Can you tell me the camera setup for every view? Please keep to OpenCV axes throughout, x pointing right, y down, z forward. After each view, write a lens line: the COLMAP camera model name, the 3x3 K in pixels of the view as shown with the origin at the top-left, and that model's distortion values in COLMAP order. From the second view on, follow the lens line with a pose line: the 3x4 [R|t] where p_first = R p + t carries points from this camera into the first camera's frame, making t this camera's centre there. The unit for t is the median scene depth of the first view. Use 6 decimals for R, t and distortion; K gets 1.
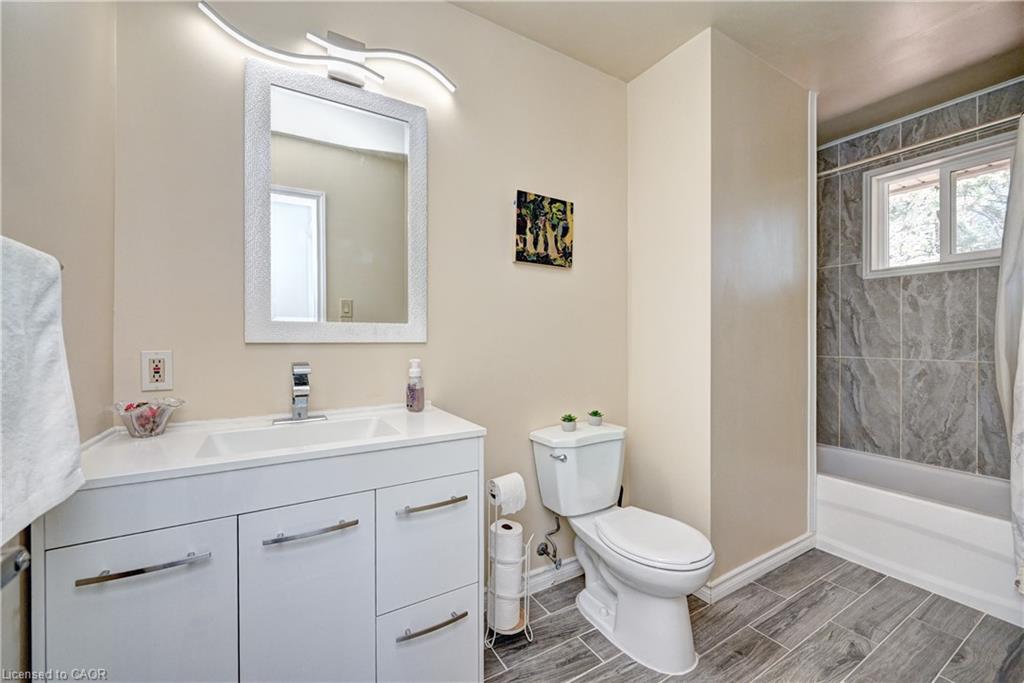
lens RADIAL K [[412.1, 0, 512.5], [0, 412.1, 344.6], [0, 0, 1]] dist [0.001438, -0.000020]
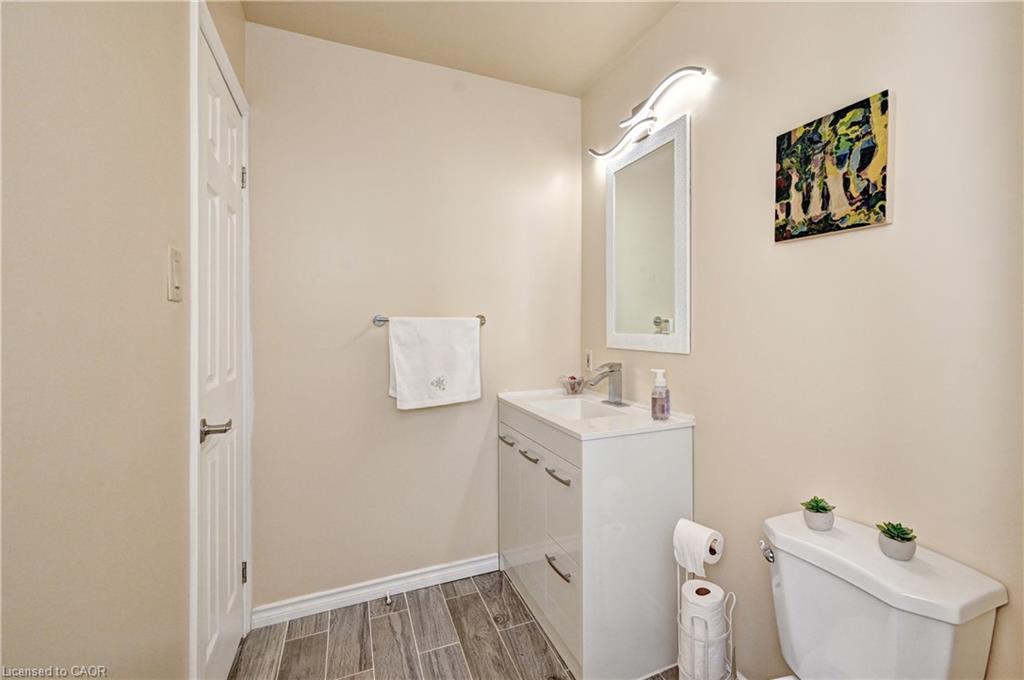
lens RADIAL K [[414.4, 0, 512.1], [0, 414.4, 329.7], [0, 0, 1]] dist [0.001441, 0.000138]
pose [[-0.131766, 0.002714, -0.991277, 0.724665], [-0.012841, 0.999908, 0.004444, -0.055590], [0.991198, 0.013315, -0.131719, 0.648952]]
